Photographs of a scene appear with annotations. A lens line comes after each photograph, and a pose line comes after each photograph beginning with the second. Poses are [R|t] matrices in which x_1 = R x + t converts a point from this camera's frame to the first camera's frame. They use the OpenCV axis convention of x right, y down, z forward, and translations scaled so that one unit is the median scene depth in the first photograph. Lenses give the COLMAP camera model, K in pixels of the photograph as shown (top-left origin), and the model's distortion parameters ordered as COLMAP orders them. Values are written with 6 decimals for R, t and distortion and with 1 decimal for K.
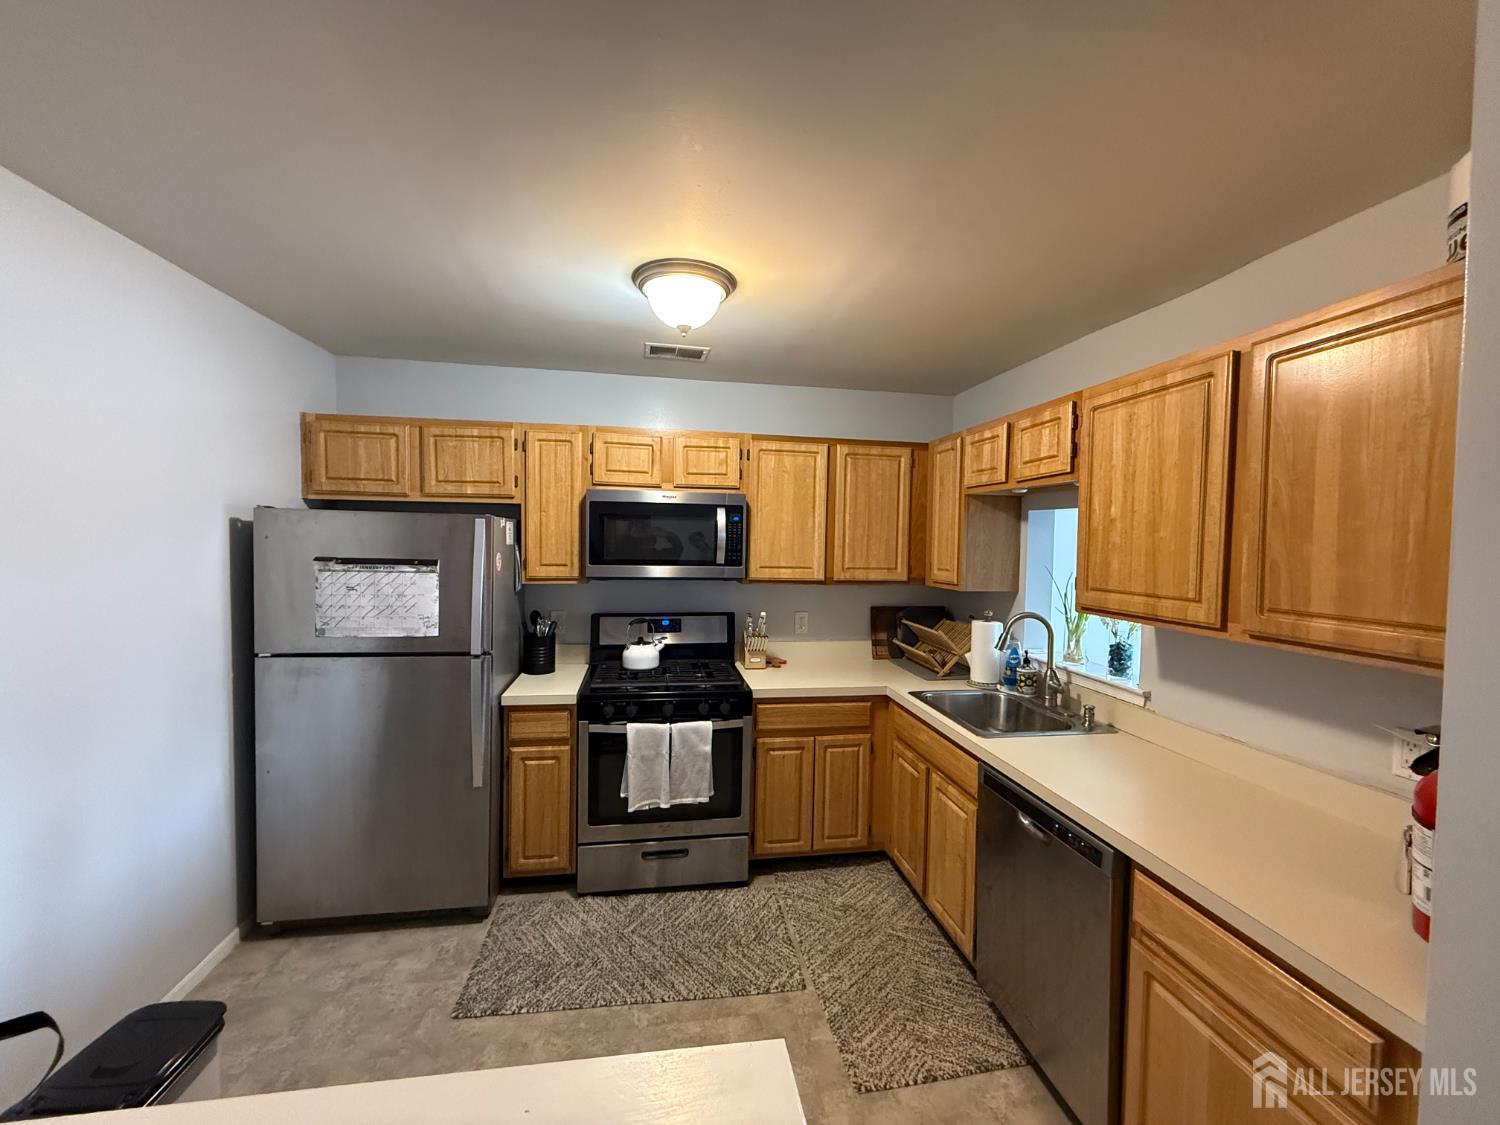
lens RADIAL K [[599.4, 0, 753.7], [0, 599.4, 564.5], [0, 0, 1]] dist [-0.000334, 0.000010]
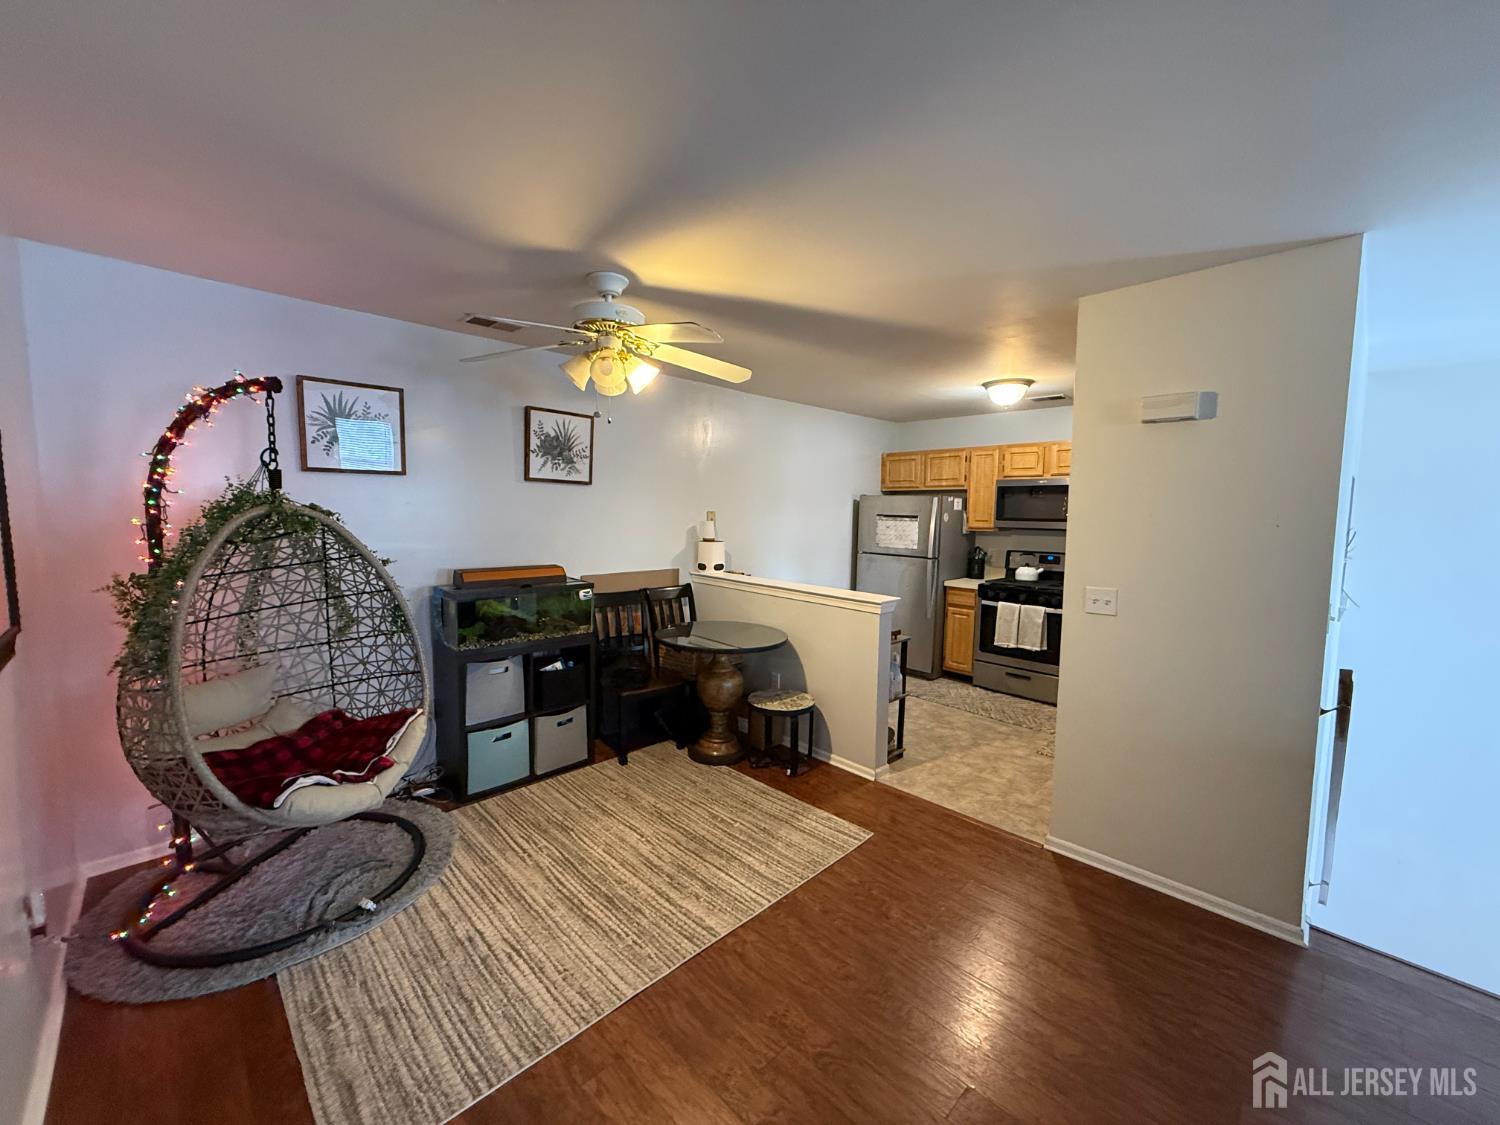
lens RADIAL K [[599.4, 0, 750.3], [0, 599.4, 564.7], [0, 0, 1]] dist [-0.000334, 0.000010]
pose [[0.572752, 0.062189, -0.817366, 0.875808], [-0.041888, 0.998036, 0.046583, 0.088257], [0.818657, 0.007557, 0.574232, -0.744278]]
